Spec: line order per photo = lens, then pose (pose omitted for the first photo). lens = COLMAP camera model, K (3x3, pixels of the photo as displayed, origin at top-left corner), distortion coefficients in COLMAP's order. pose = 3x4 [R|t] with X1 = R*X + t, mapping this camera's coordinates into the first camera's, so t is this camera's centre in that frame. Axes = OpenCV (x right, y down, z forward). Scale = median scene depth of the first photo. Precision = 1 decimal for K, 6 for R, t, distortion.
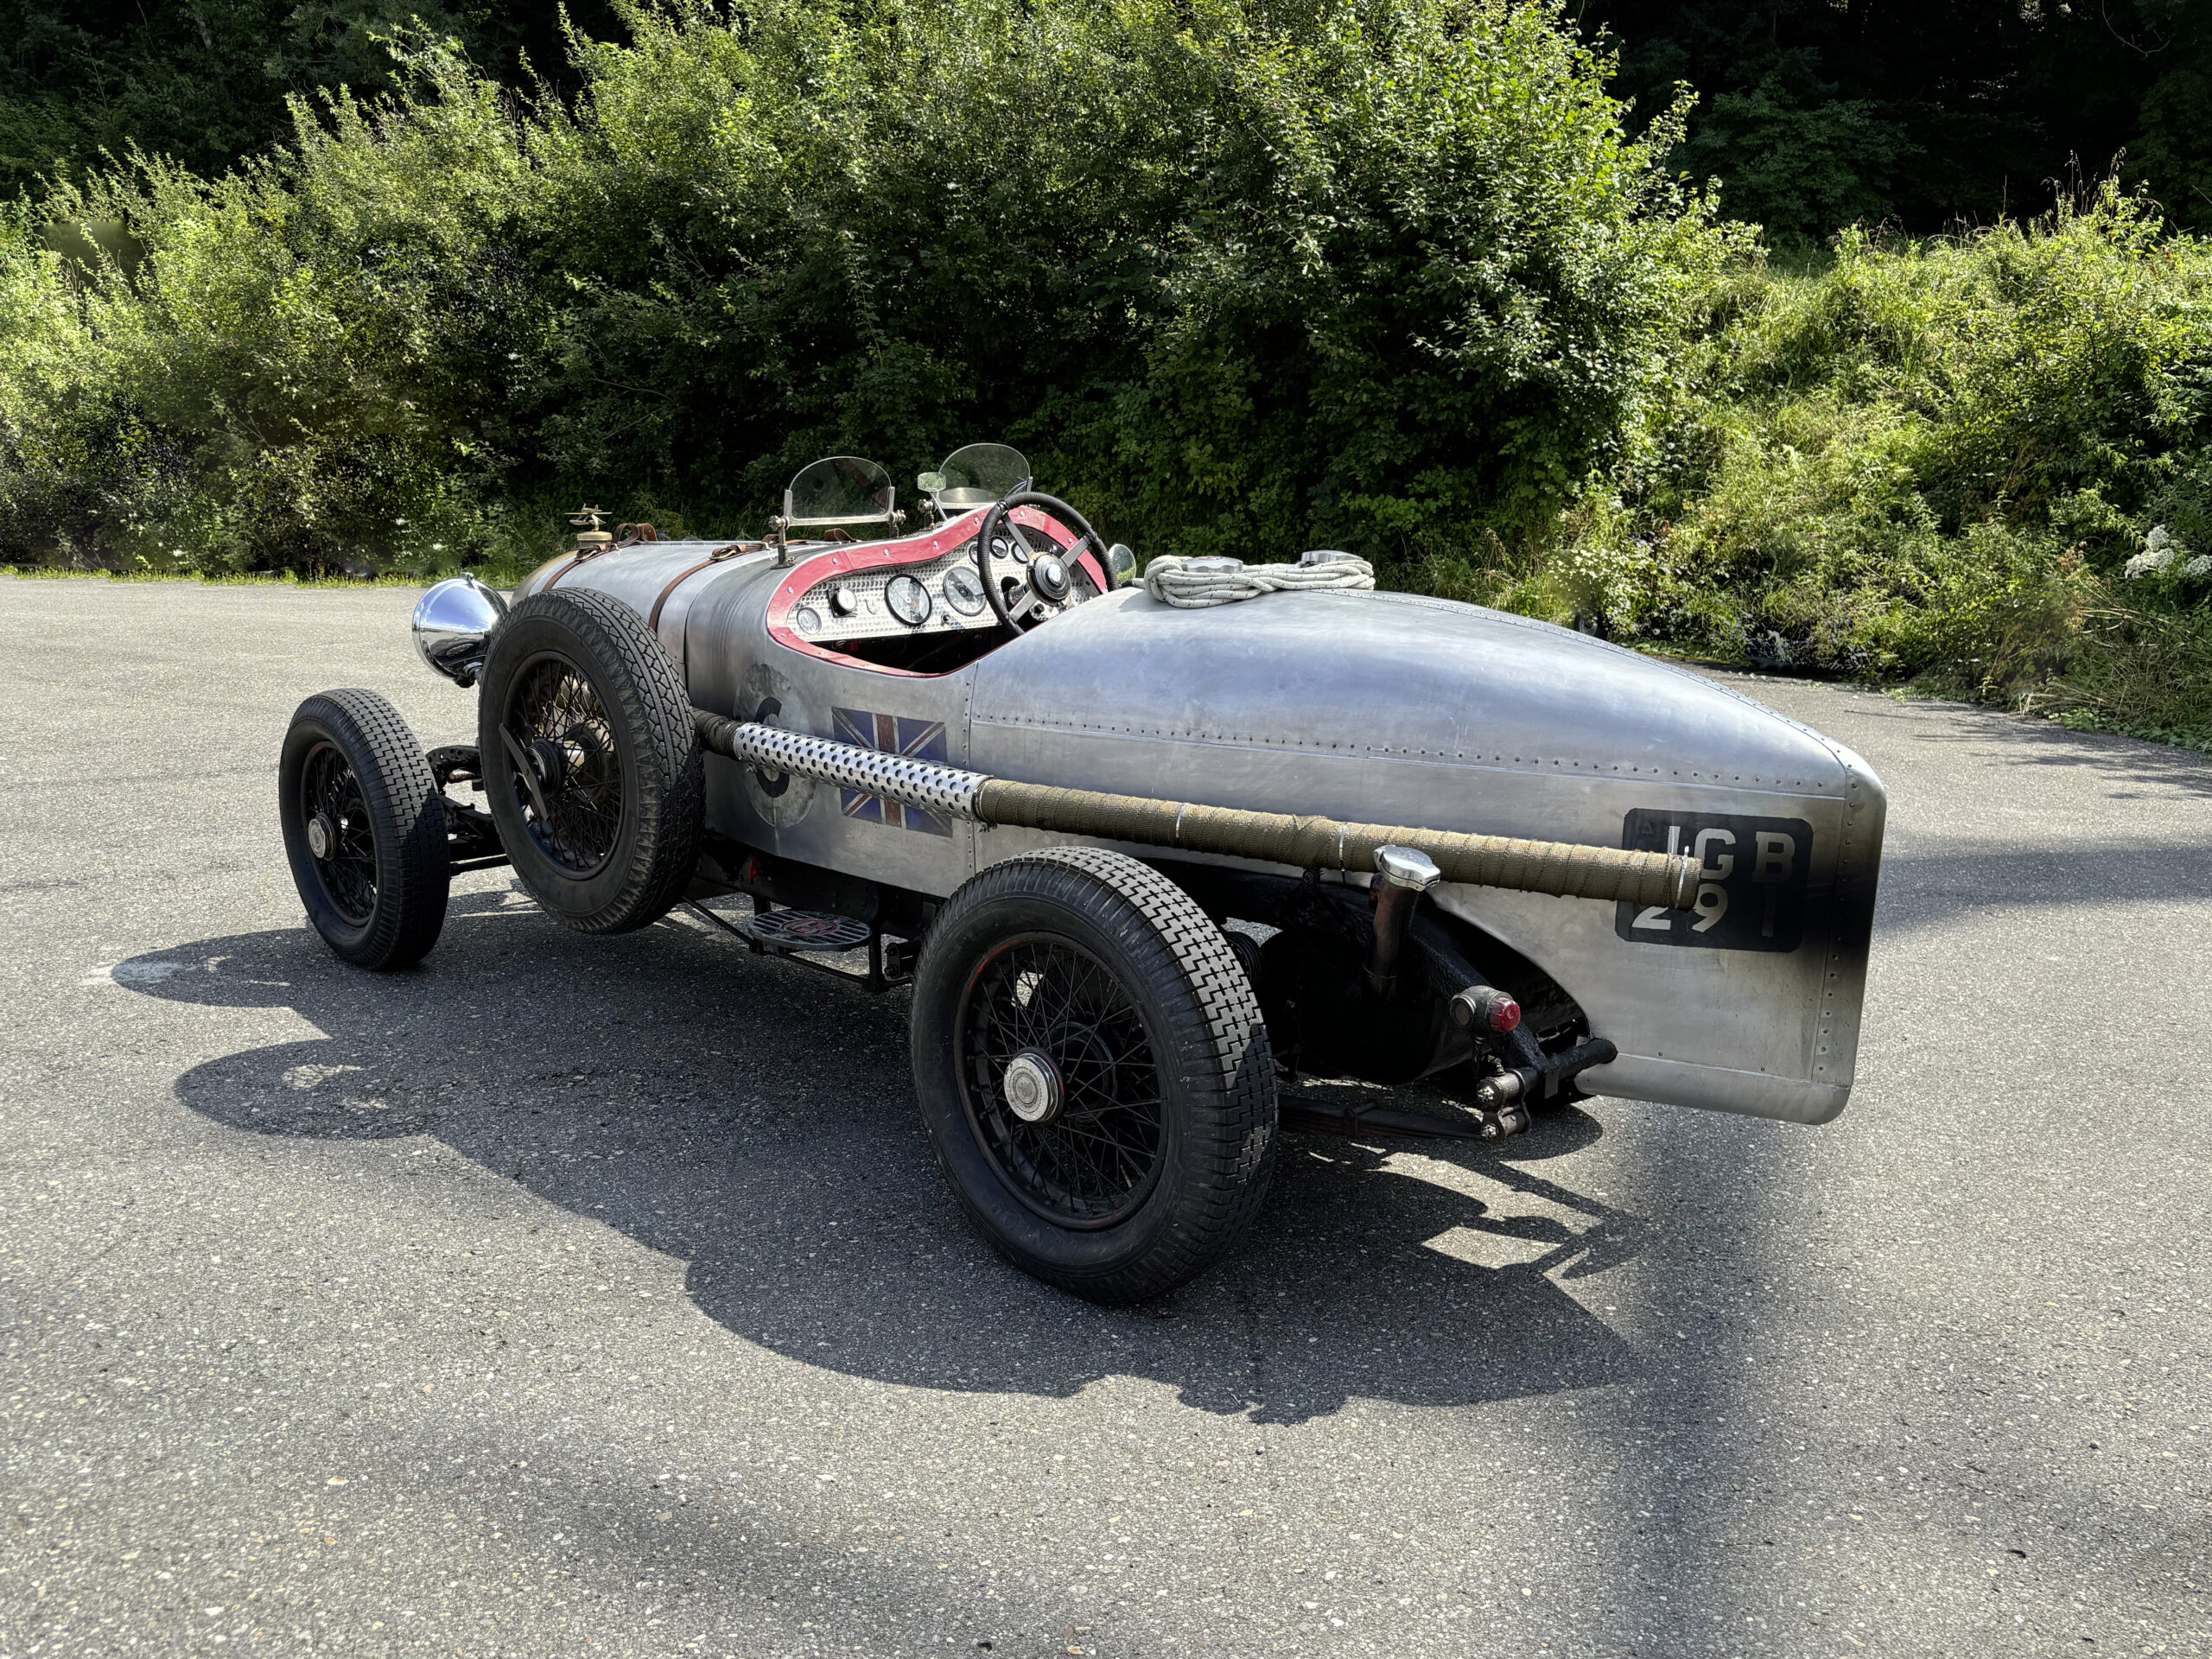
lens RADIAL K [[1639.9, 0, 1095.0], [0, 1639.9, 828.4], [0, 0, 1]] dist [0.021056, 0.005815]
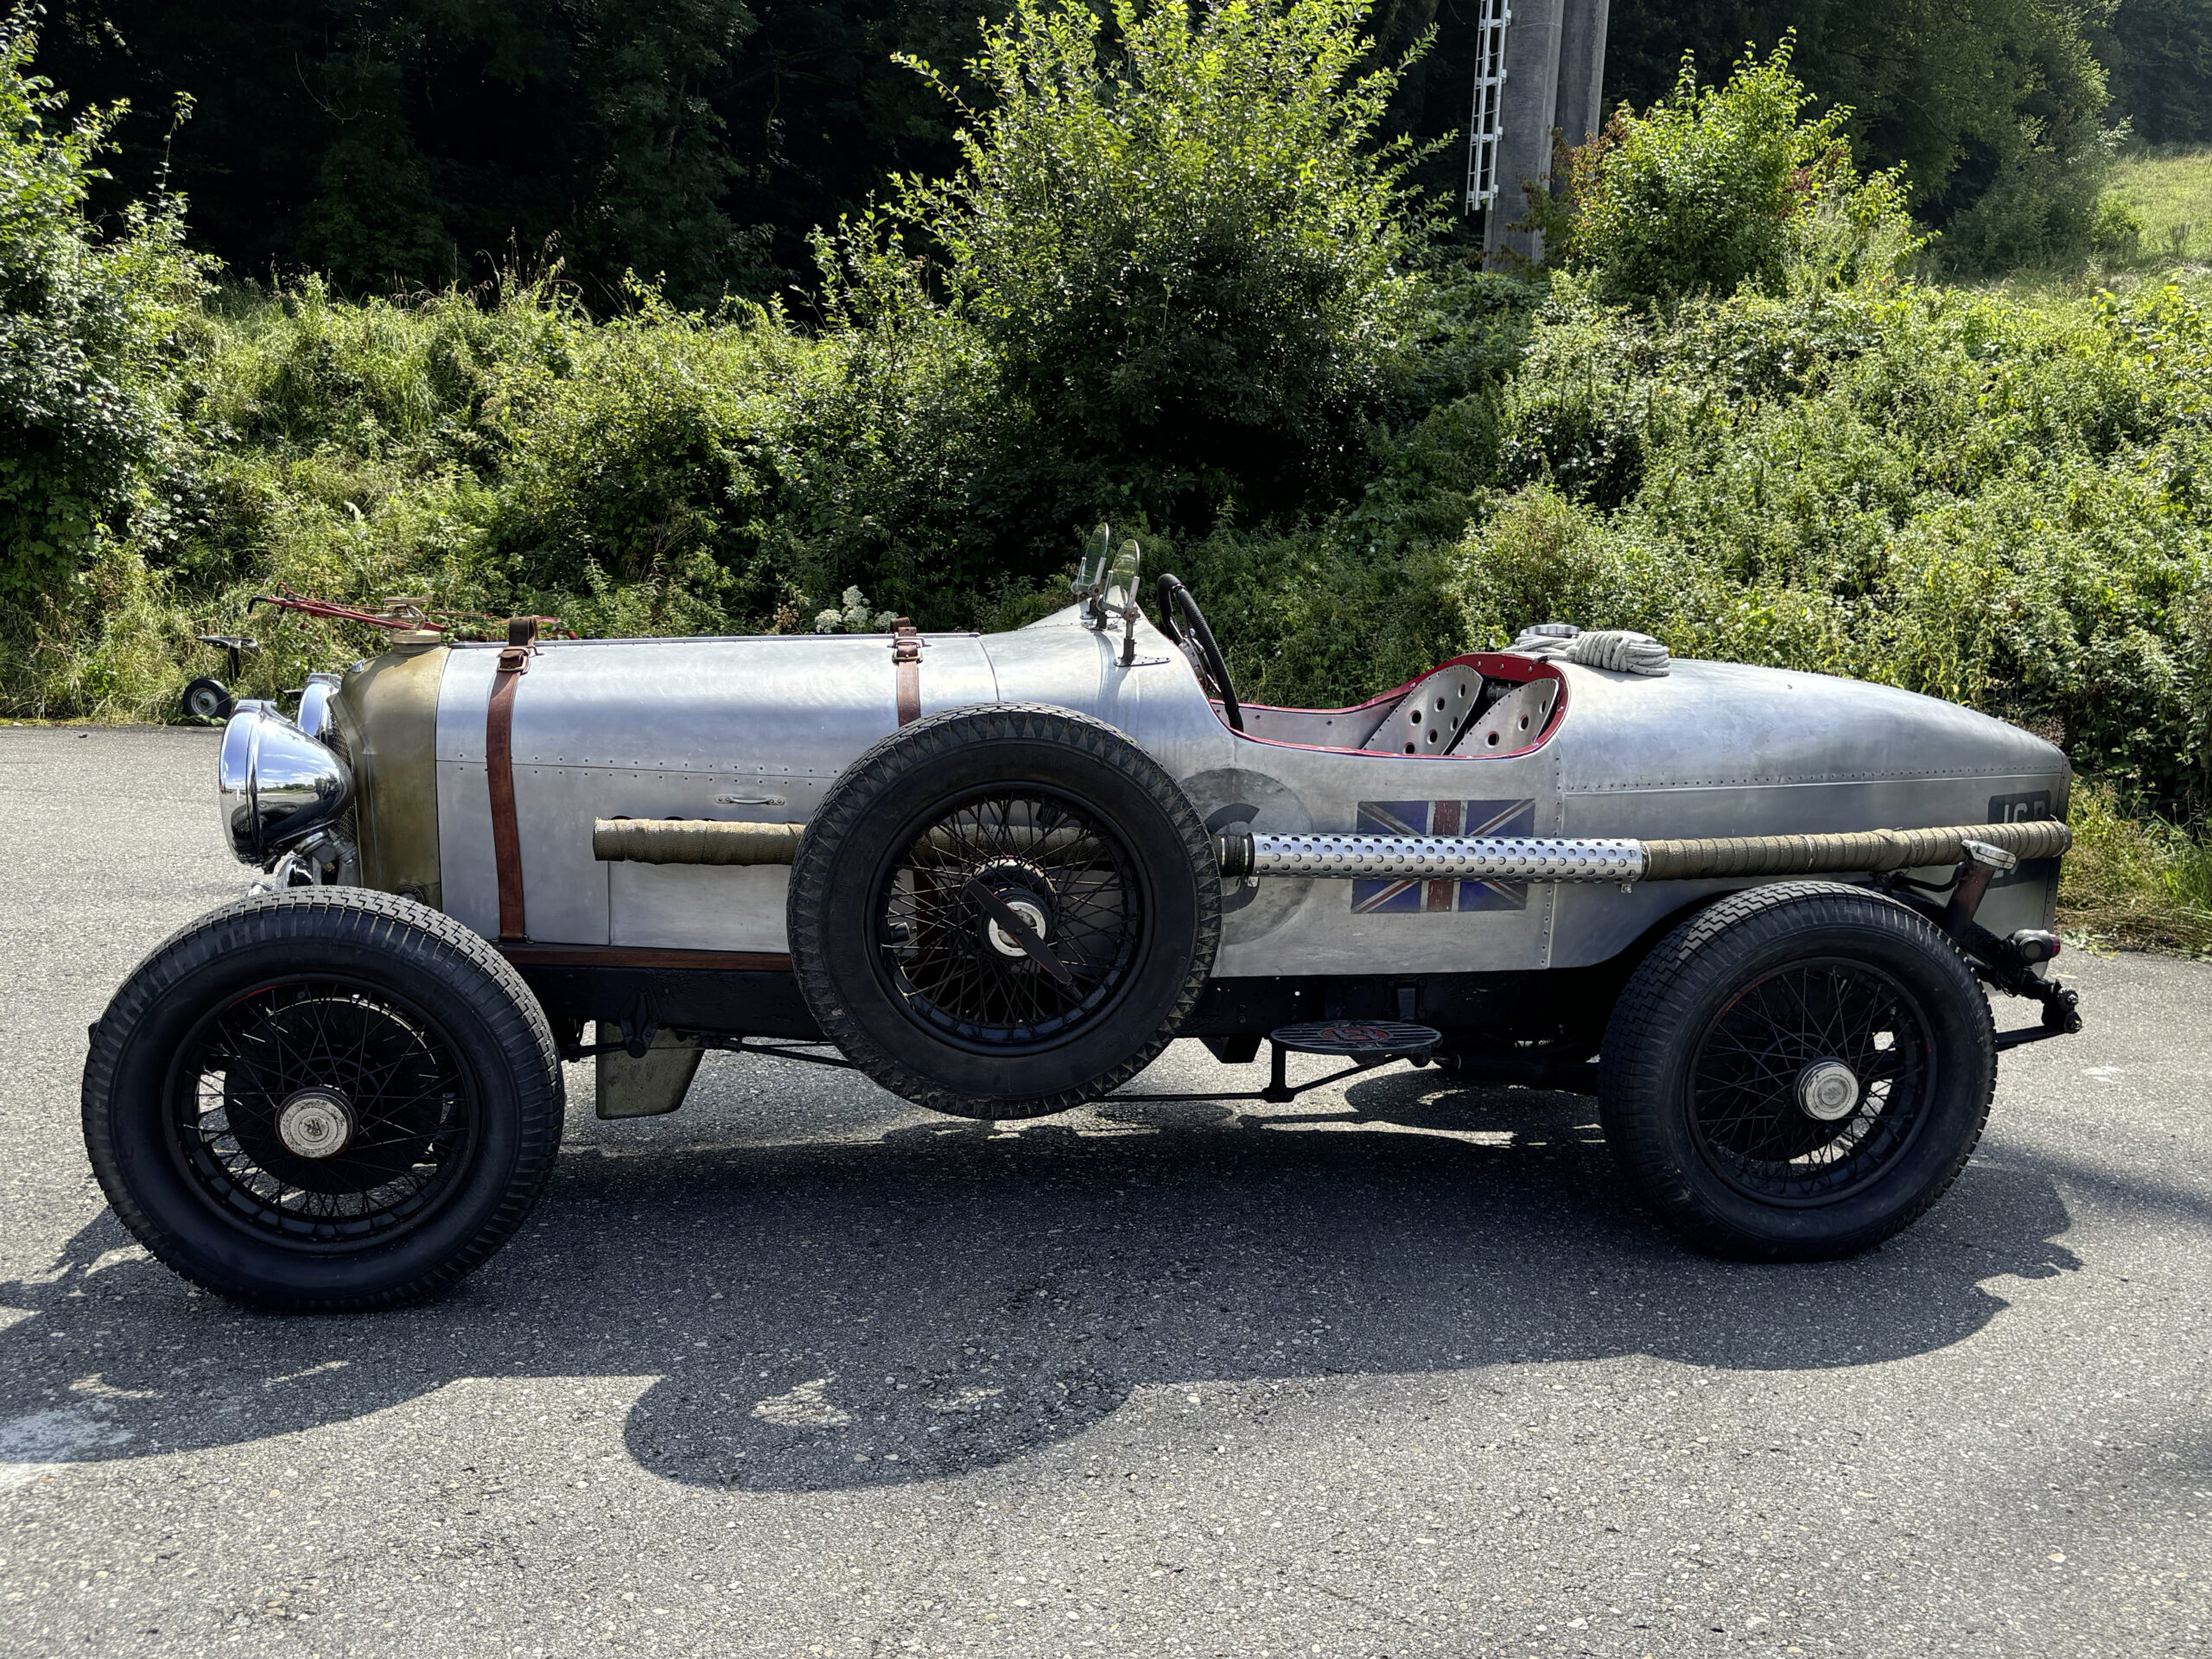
lens RADIAL K [[1798.9, 0, 1083.9], [0, 1798.9, 844.2], [0, 0, 1]] dist [-0.024375, 0.019281]
pose [[0.638635, -0.118573, 0.760320, -0.359614], [0.147142, 0.988642, 0.030588, -0.035479], [-0.755311, 0.092341, 0.648828, 0.152505]]
